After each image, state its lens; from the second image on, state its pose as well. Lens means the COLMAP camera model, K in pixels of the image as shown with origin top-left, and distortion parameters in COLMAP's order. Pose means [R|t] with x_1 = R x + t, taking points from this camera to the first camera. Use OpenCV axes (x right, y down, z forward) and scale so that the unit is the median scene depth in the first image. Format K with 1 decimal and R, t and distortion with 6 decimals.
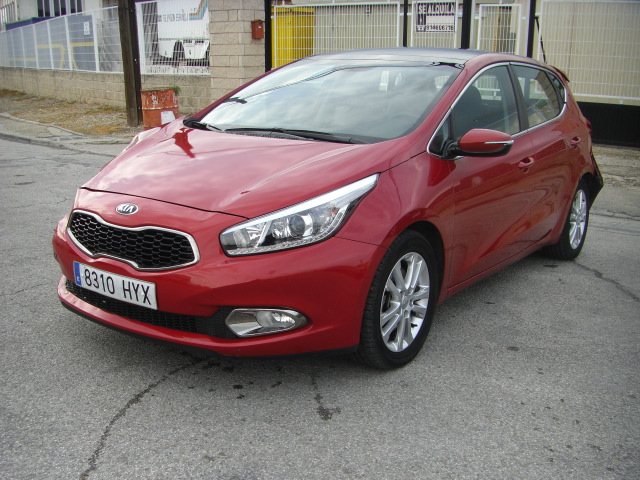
lens RADIAL K [[717.1, 0, 302.8], [0, 717.1, 303.4], [0, 0, 1]] dist [-0.161739, 0.067834]
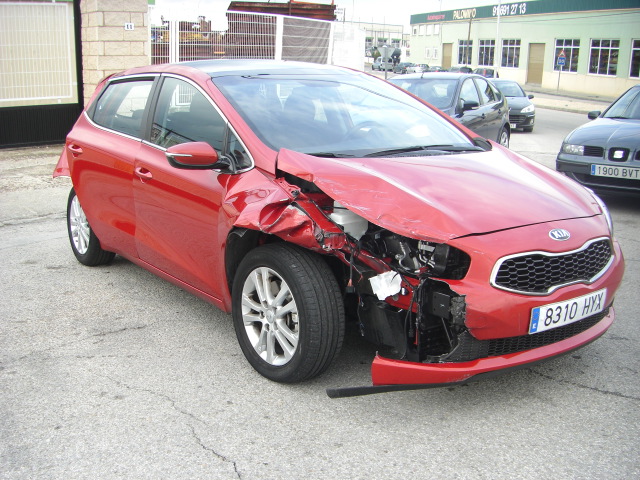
lens RADIAL K [[717.1, 0, 302.8], [0, 717.1, 303.4], [0, 0, 1]] dist [-0.161739, 0.067834]
pose [[0.313505, -0.309398, 0.897768, -1.292424], [0.302646, 0.928683, 0.214367, -0.368014], [-0.900067, 0.204501, 0.384784, 0.966819]]
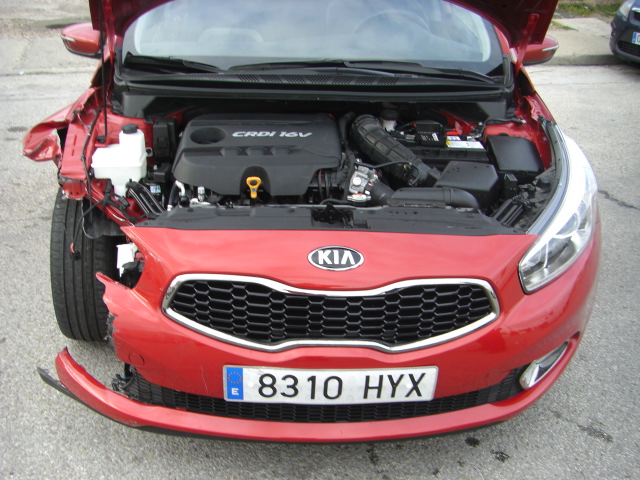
lens RADIAL K [[717.1, 0, 302.8], [0, 717.1, 303.4], [0, 0, 1]] dist [-0.161739, 0.067834]
pose [[0.782511, -0.317633, 0.535524, -0.595627], [0.187322, 0.940341, 0.284025, -0.270684], [-0.593791, -0.121938, 0.795326, 0.546906]]
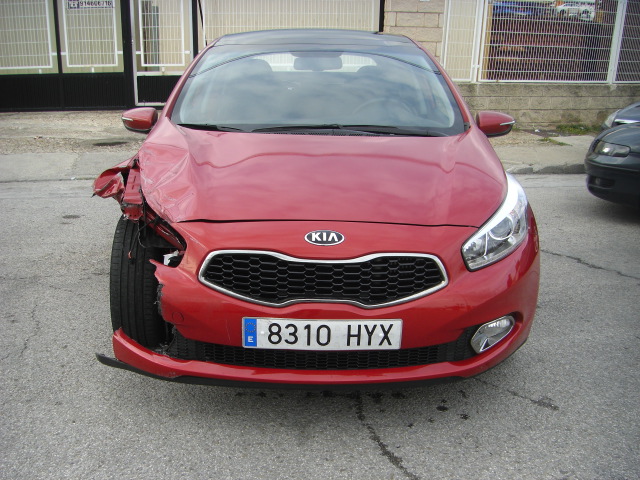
lens RADIAL K [[717.3, 0, 303.9], [0, 717.3, 304.7], [0, 0, 1]] dist [-0.175211, 0.049859]
pose [[0.801864, -0.215937, 0.557122, -0.737127], [0.192929, 0.976039, 0.100626, -0.145986], [-0.565502, 0.026796, 0.824311, 0.346396]]
